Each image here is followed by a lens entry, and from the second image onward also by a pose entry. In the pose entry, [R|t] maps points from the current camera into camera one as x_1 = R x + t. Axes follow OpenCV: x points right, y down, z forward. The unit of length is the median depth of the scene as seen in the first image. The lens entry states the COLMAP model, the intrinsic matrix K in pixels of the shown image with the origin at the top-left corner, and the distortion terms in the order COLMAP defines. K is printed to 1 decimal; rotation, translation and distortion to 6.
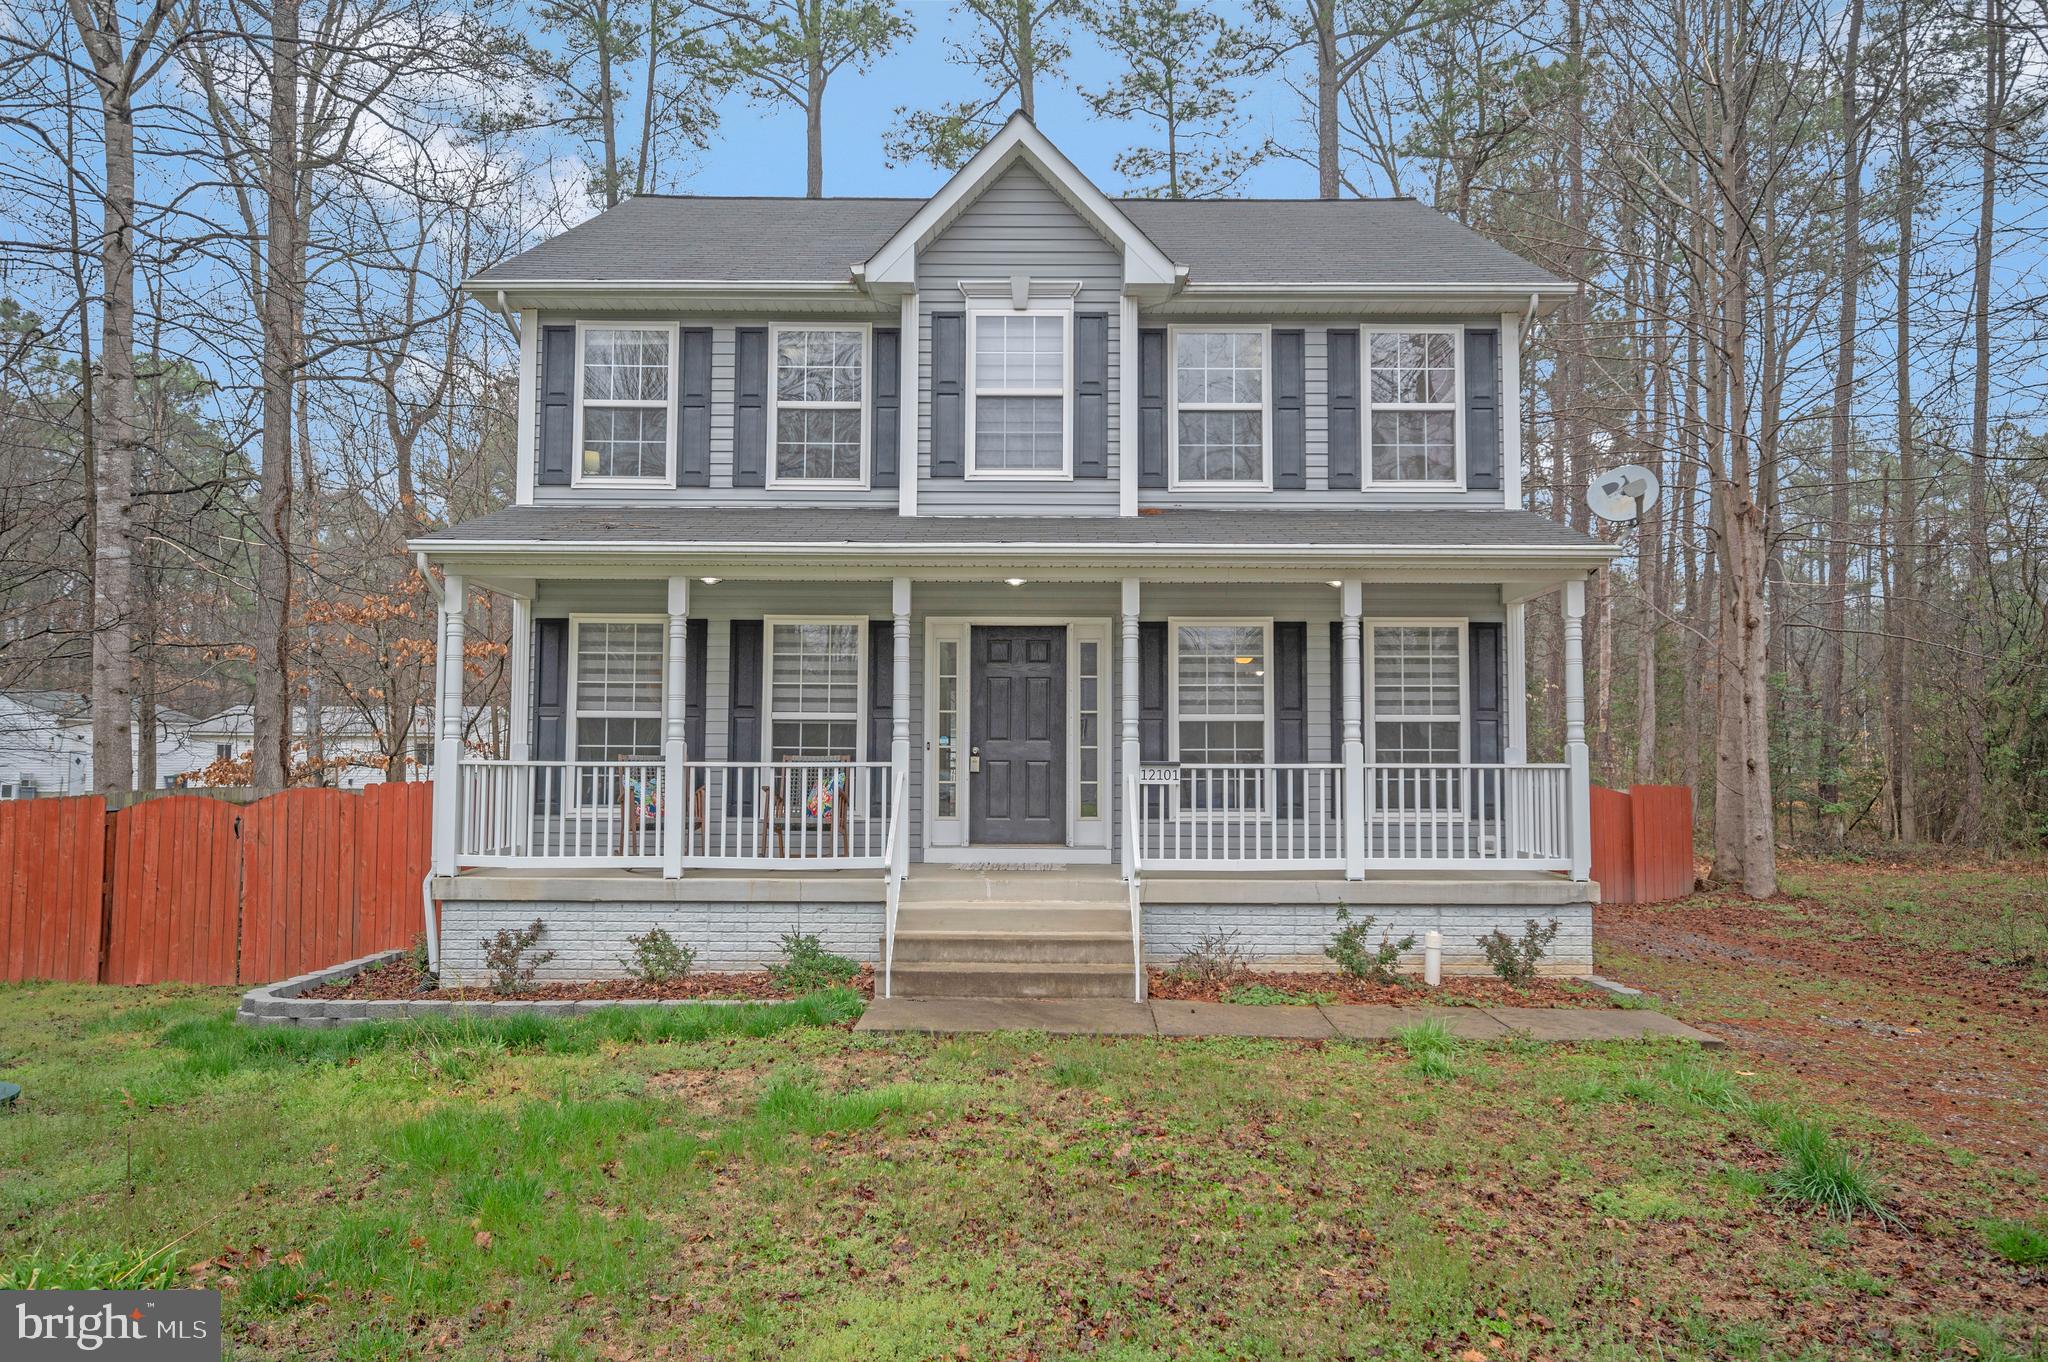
lens RADIAL K [[1353.5, 0, 1023.4], [0, 1353.5, 694.9], [0, 0, 1]] dist [-0.000477, 0.000607]
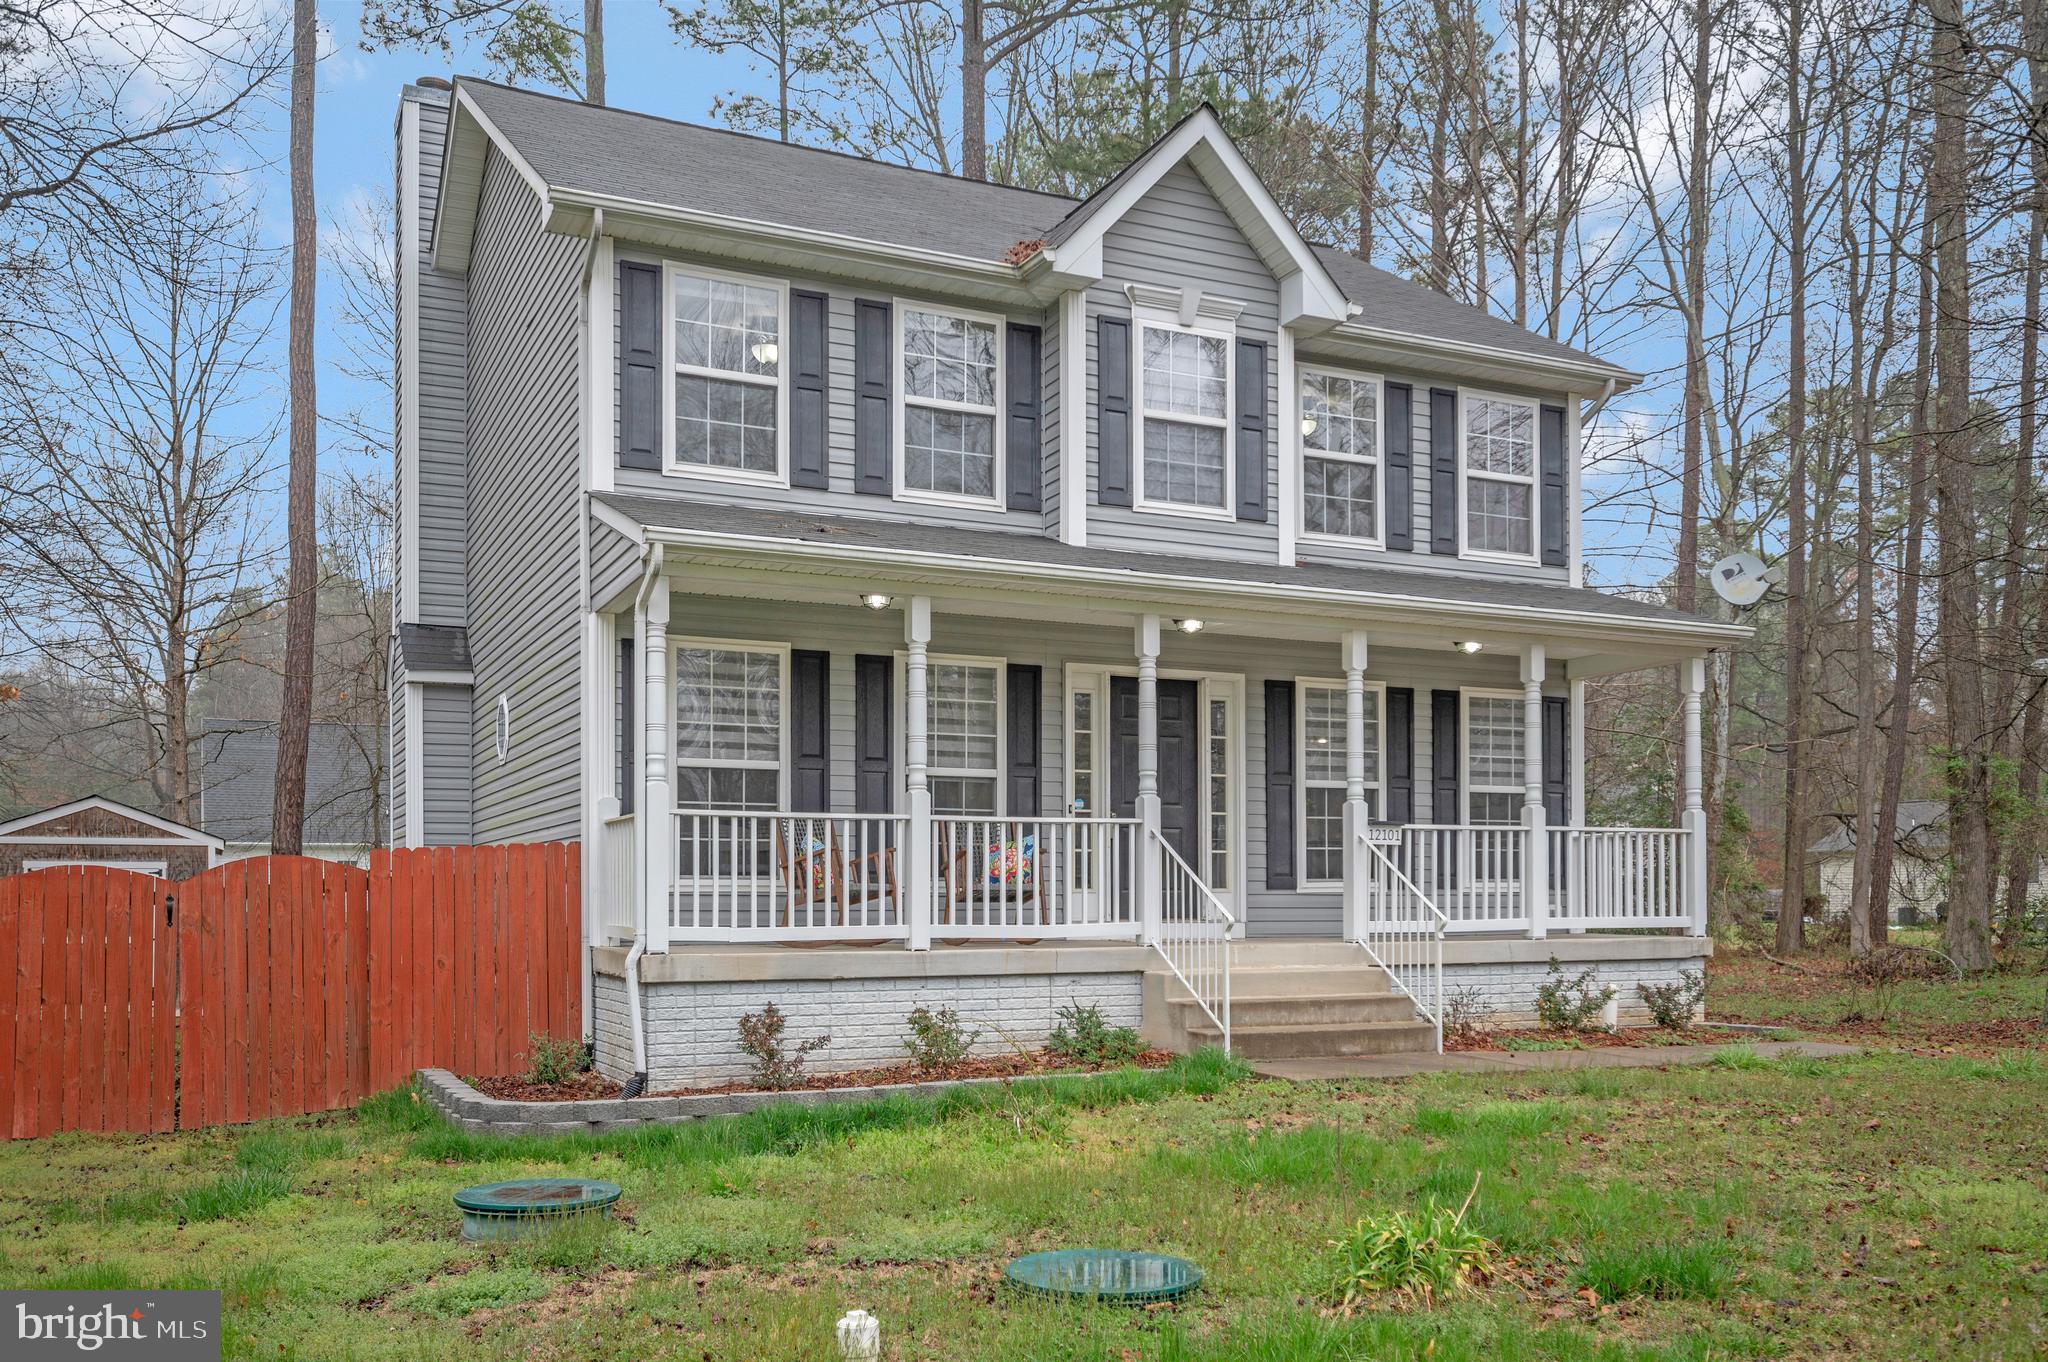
lens RADIAL K [[1791.6, 0, 1025.2], [0, 1791.6, 920.5], [0, 0, 1]] dist [-0.014100, -0.004317]
pose [[0.896996, -0.010965, 0.441903, -0.619161], [-0.018453, 0.997892, 0.062218, 0.038487], [-0.441654, -0.063963, 0.894902, -0.046653]]
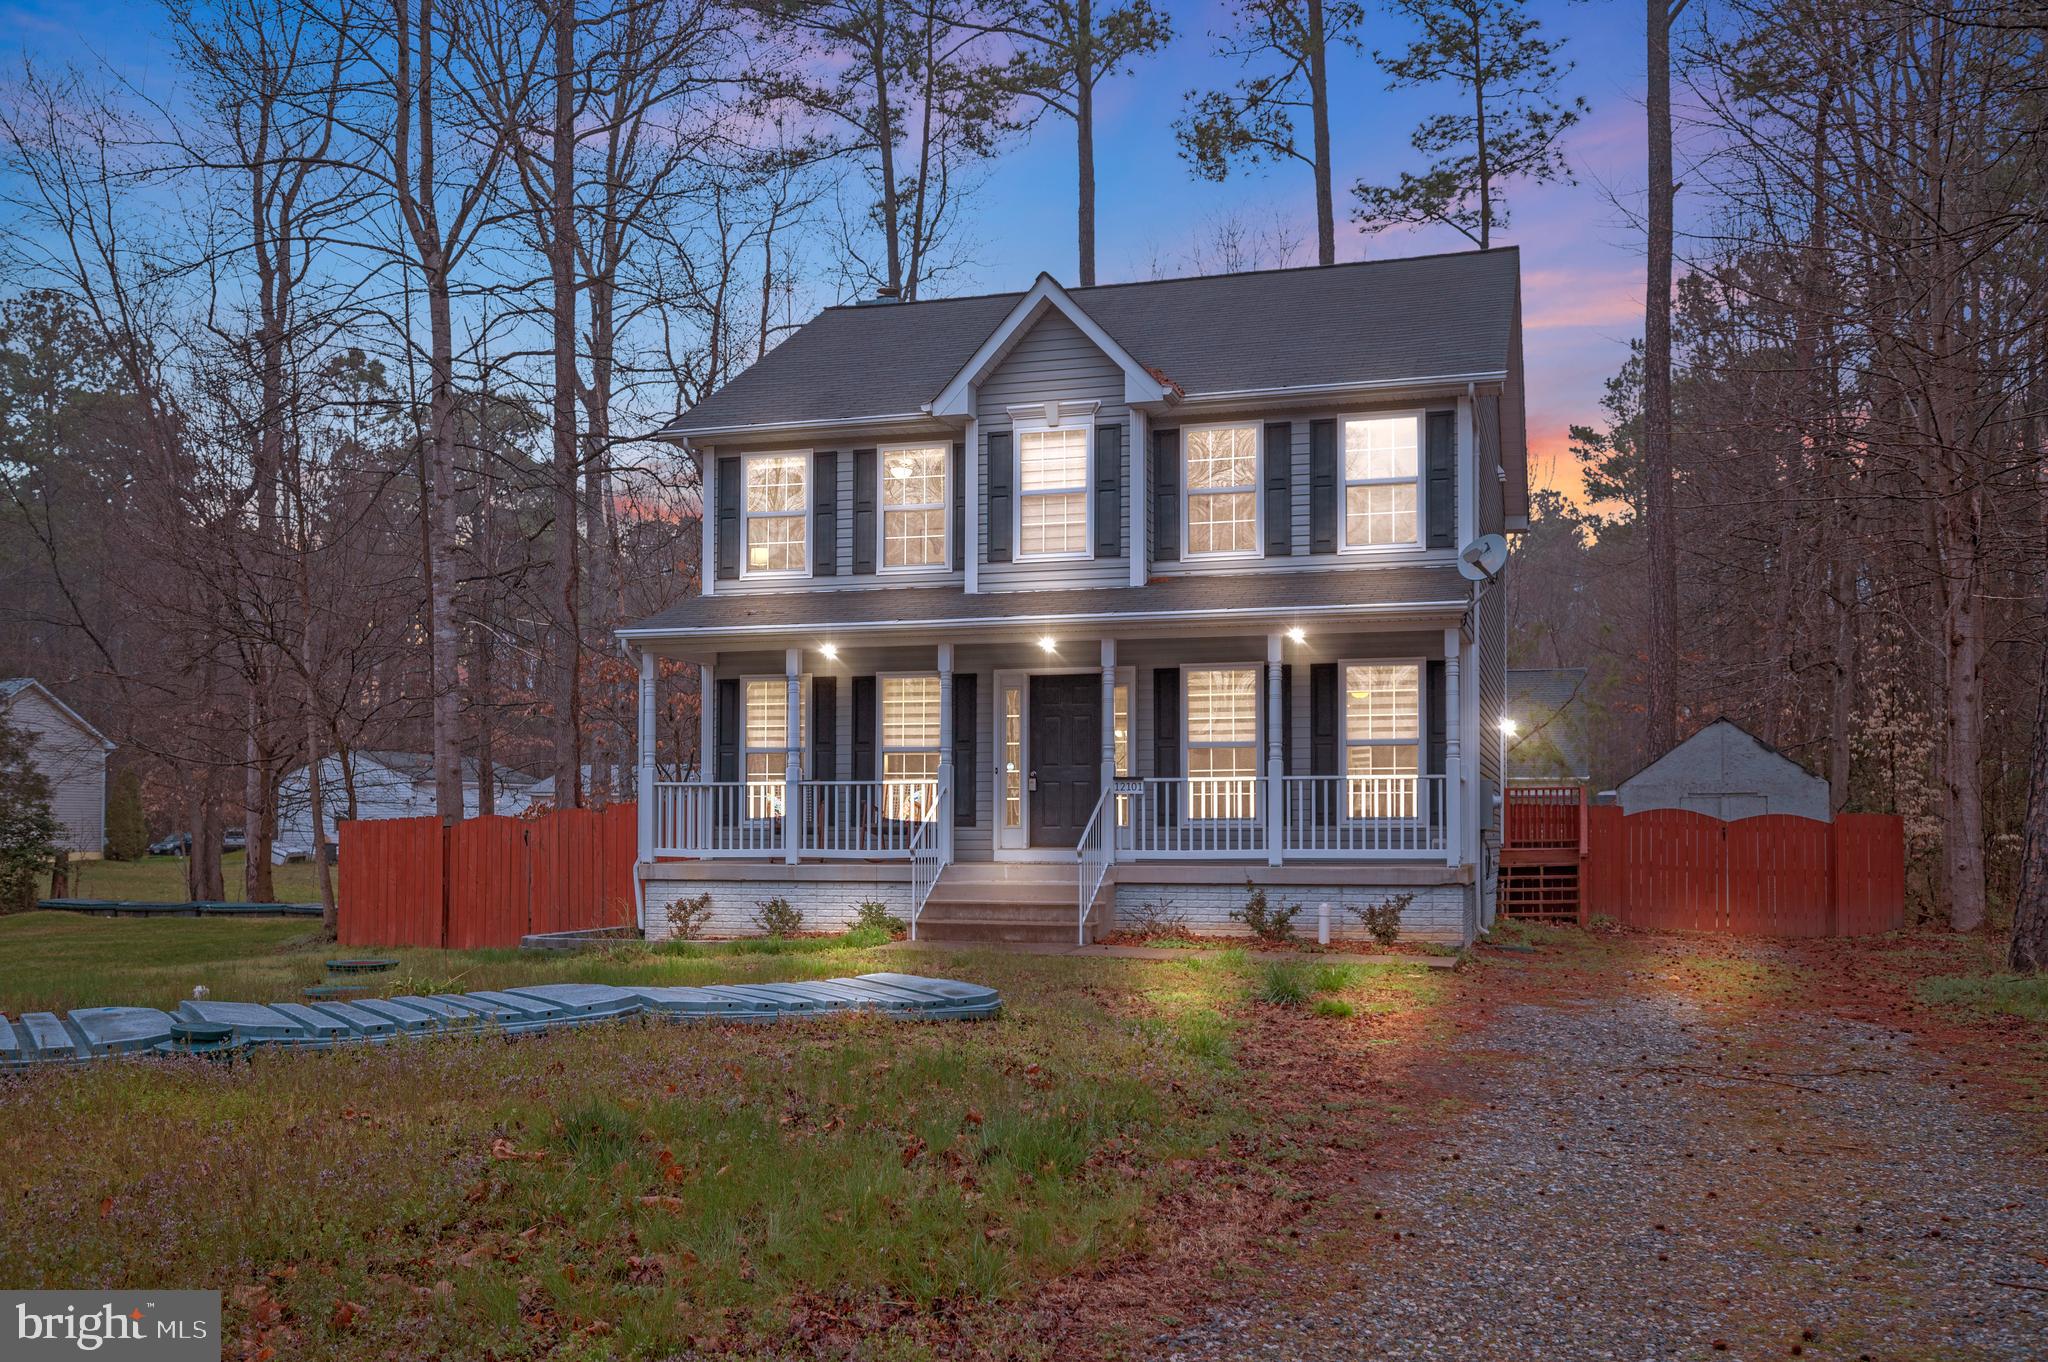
lens RADIAL K [[1775.5, 0, 1018.3], [0, 1775.5, 806.5], [0, 0, 1]] dist [0.001498, 0.002713]
pose [[0.957998, -0.008100, -0.286662, 0.432967], [0.017869, 0.999345, 0.031481, 0.019095], [0.286219, -0.035281, 0.957514, -0.608199]]
